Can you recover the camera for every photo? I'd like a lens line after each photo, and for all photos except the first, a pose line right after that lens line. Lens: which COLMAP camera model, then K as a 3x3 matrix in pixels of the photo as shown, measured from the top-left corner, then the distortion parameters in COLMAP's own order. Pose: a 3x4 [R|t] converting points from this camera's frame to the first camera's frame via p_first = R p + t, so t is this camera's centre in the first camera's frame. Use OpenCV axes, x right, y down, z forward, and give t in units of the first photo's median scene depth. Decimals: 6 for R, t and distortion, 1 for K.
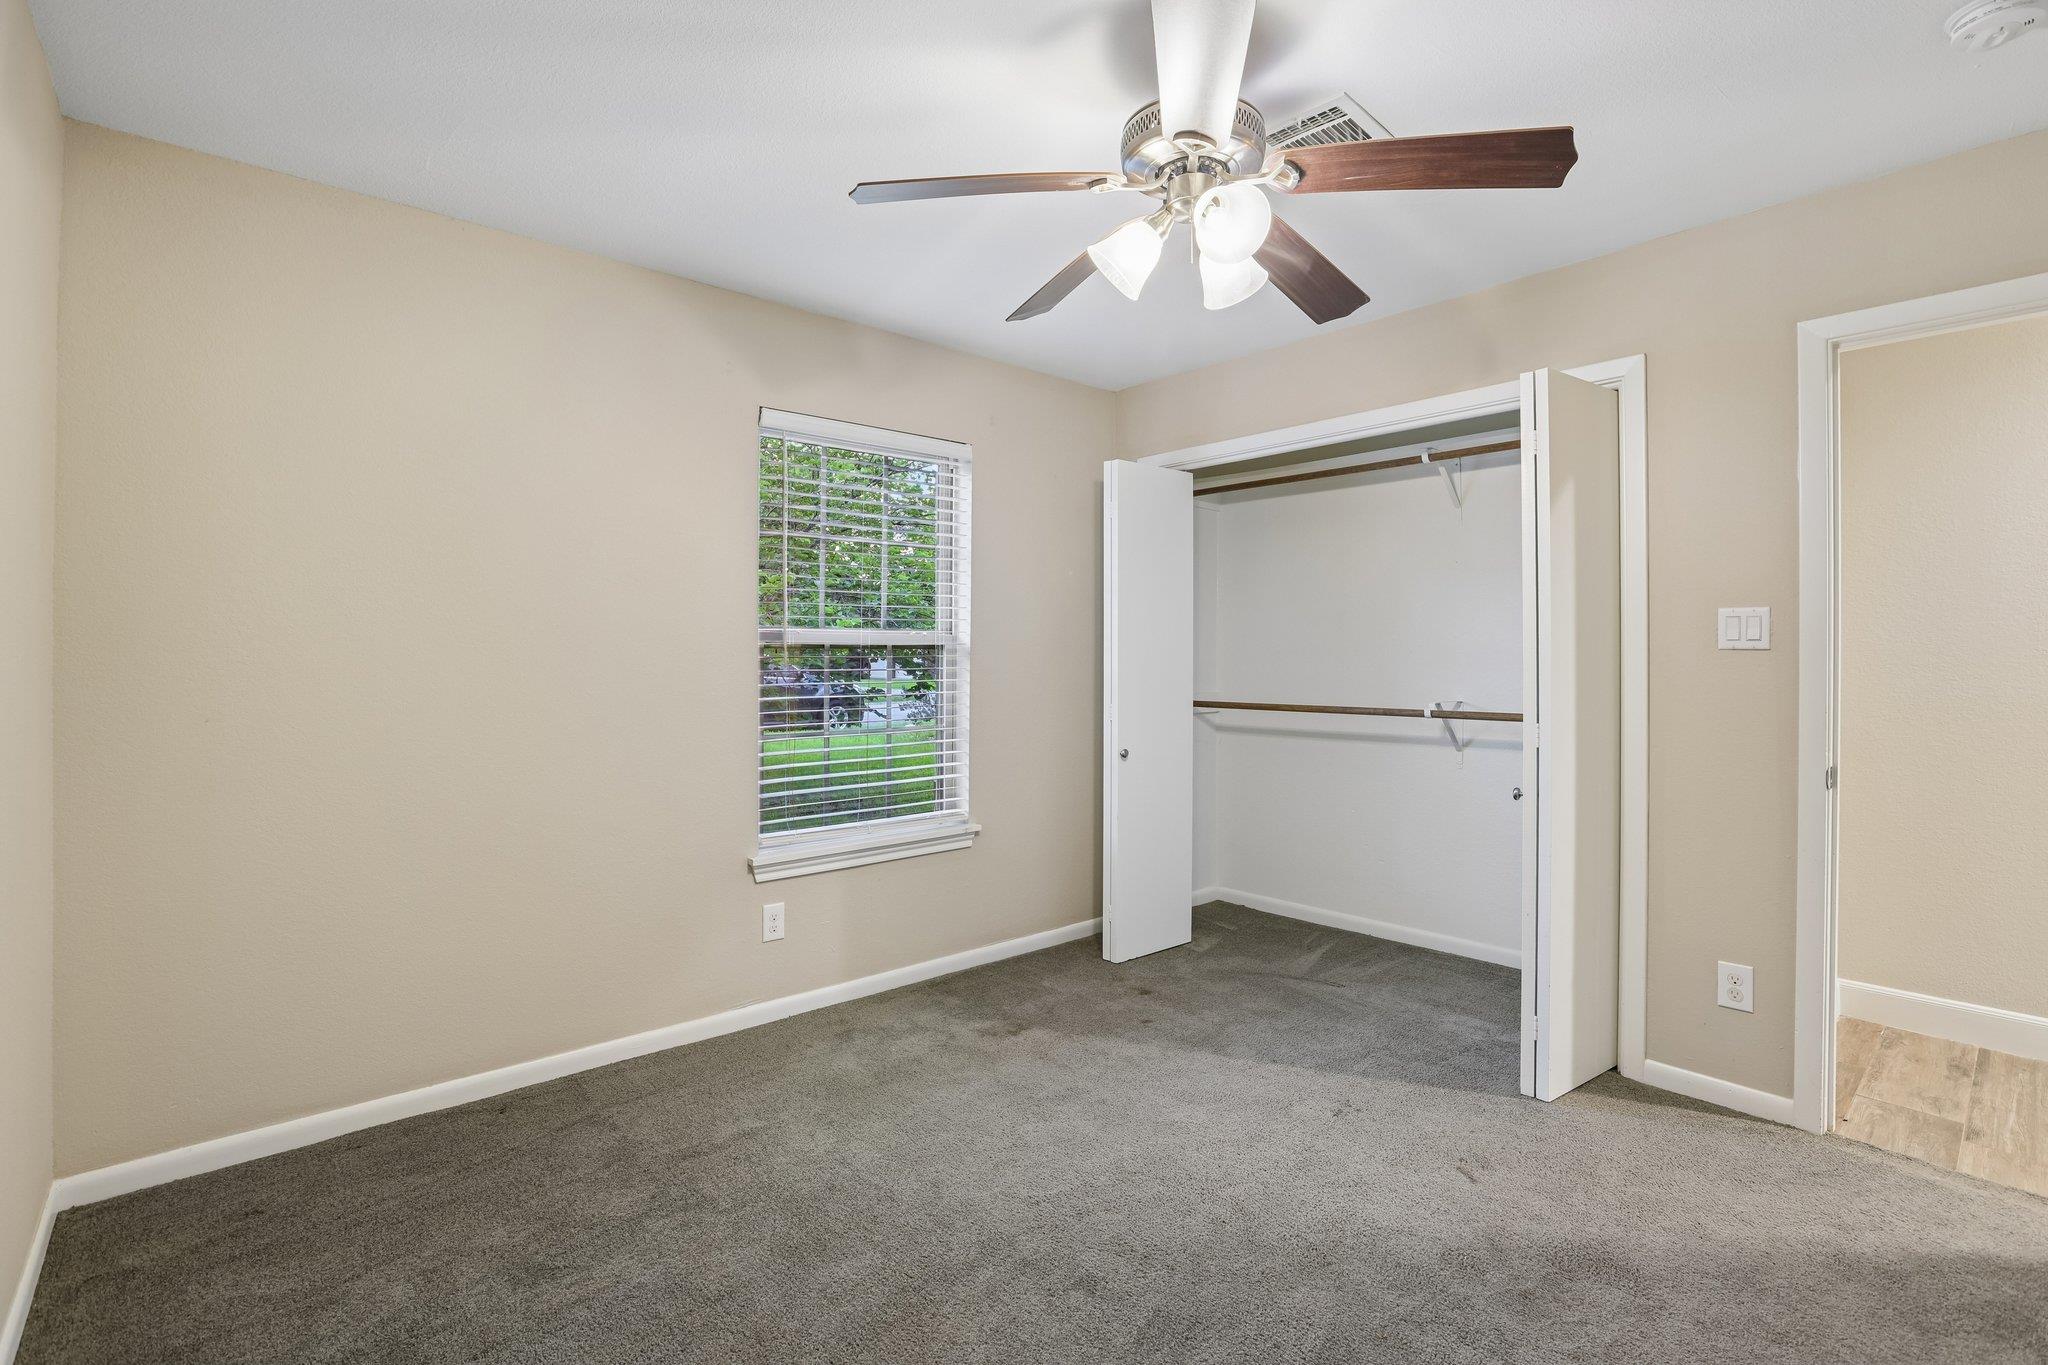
lens RADIAL K [[923.5, 0, 1027.0], [0, 923.5, 673.8], [0, 0, 1]] dist [-0.061665, 0.024447]
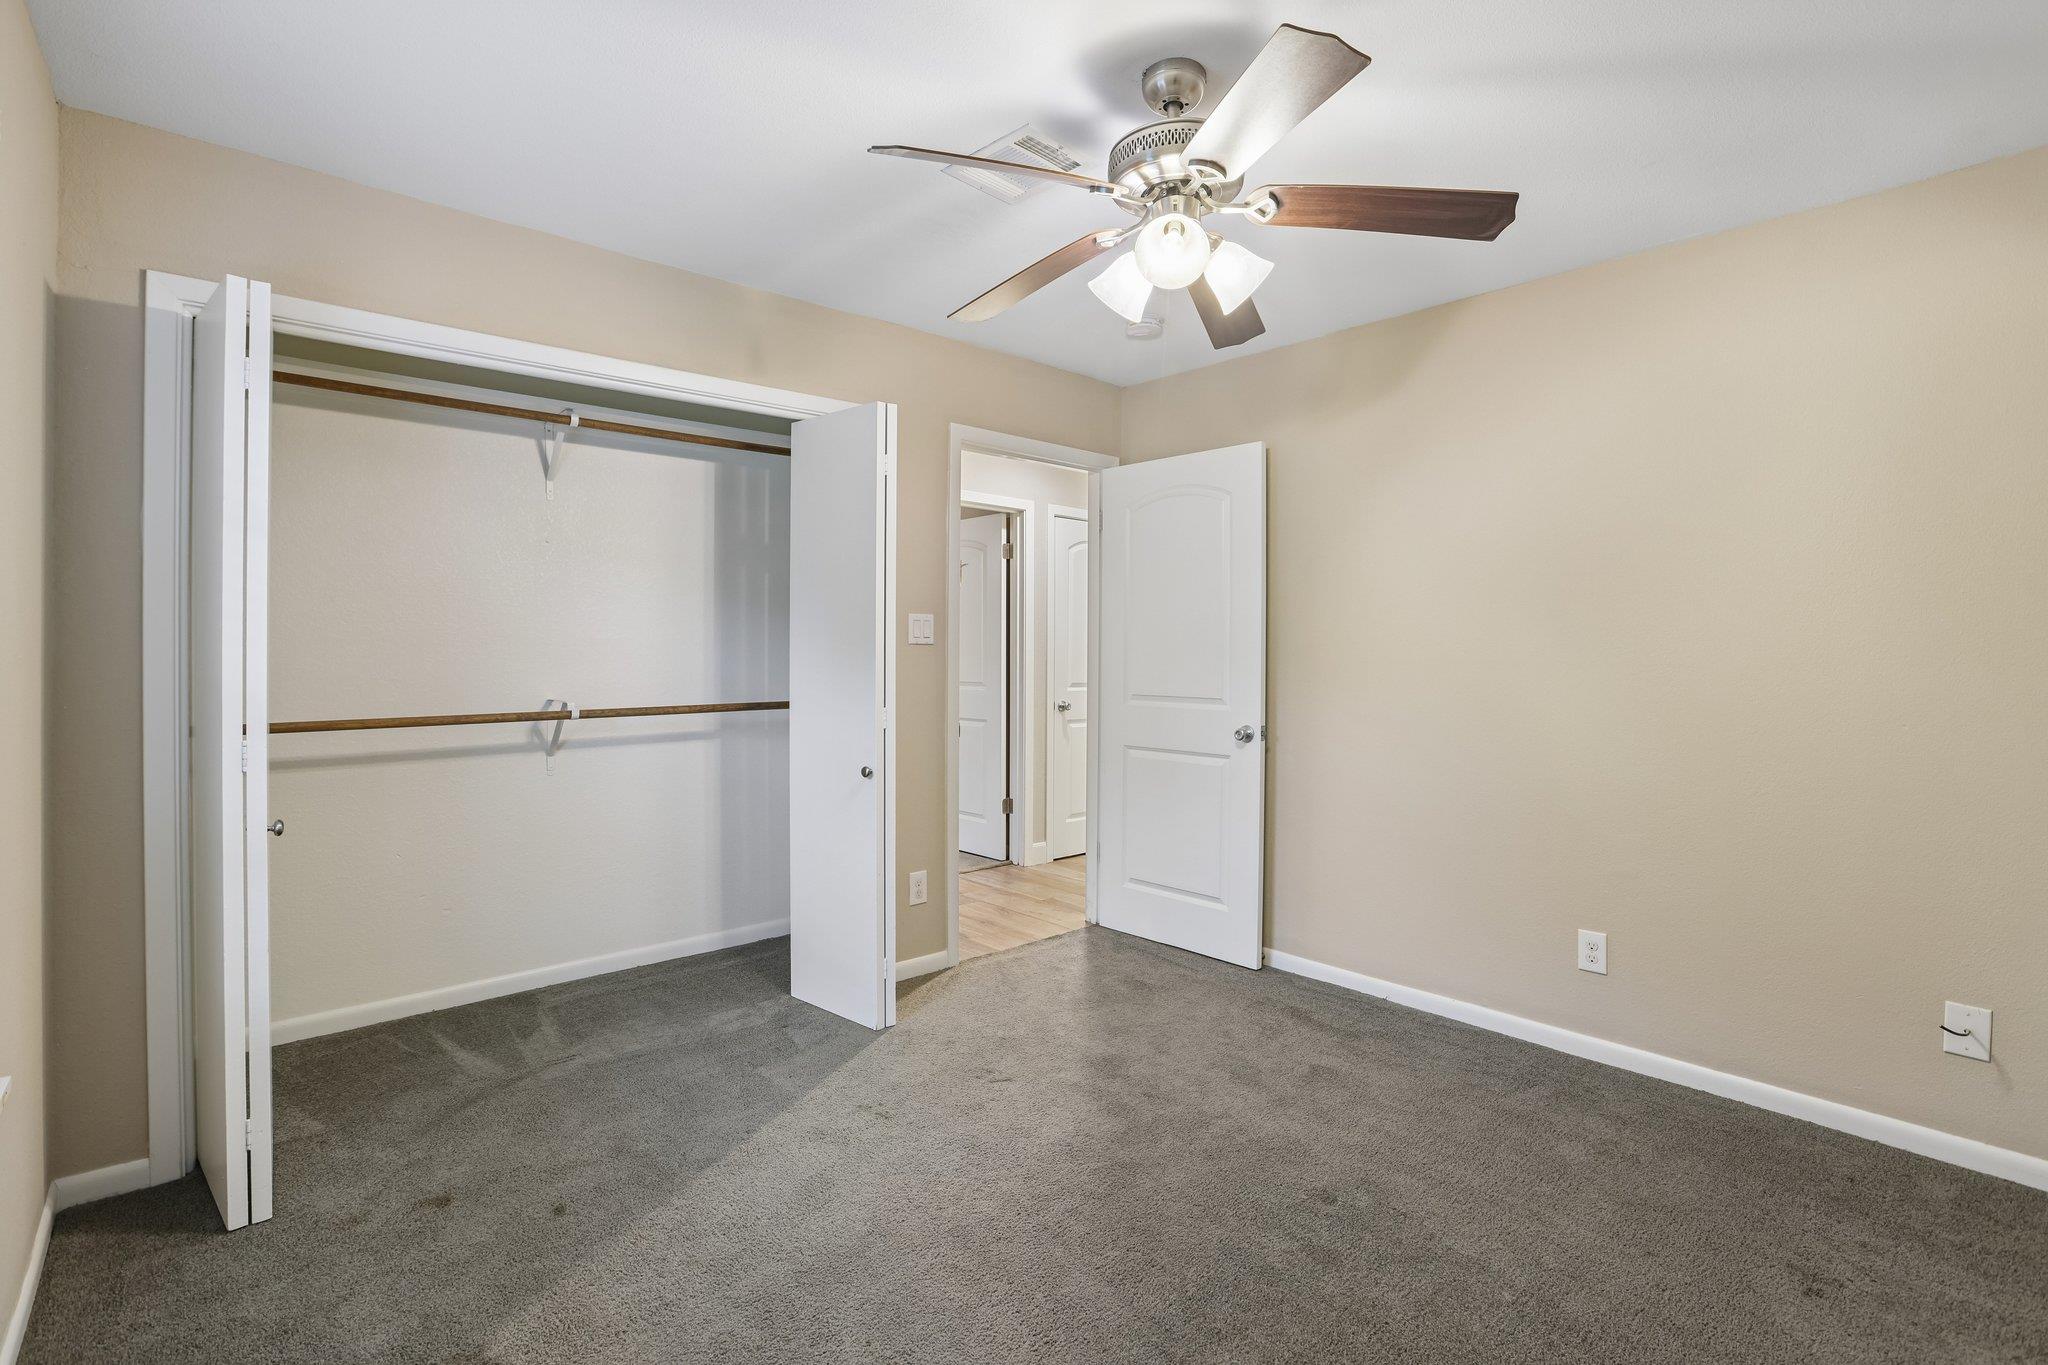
lens RADIAL K [[923.5, 0, 1027.0], [0, 923.5, 673.8], [0, 0, 1]] dist [-0.061665, 0.024447]
pose [[0.005841, -0.027506, 0.999605, -0.508238], [0.014868, 0.999514, 0.027416, -0.015167], [-0.999872, 0.014702, 0.006247, 0.667692]]
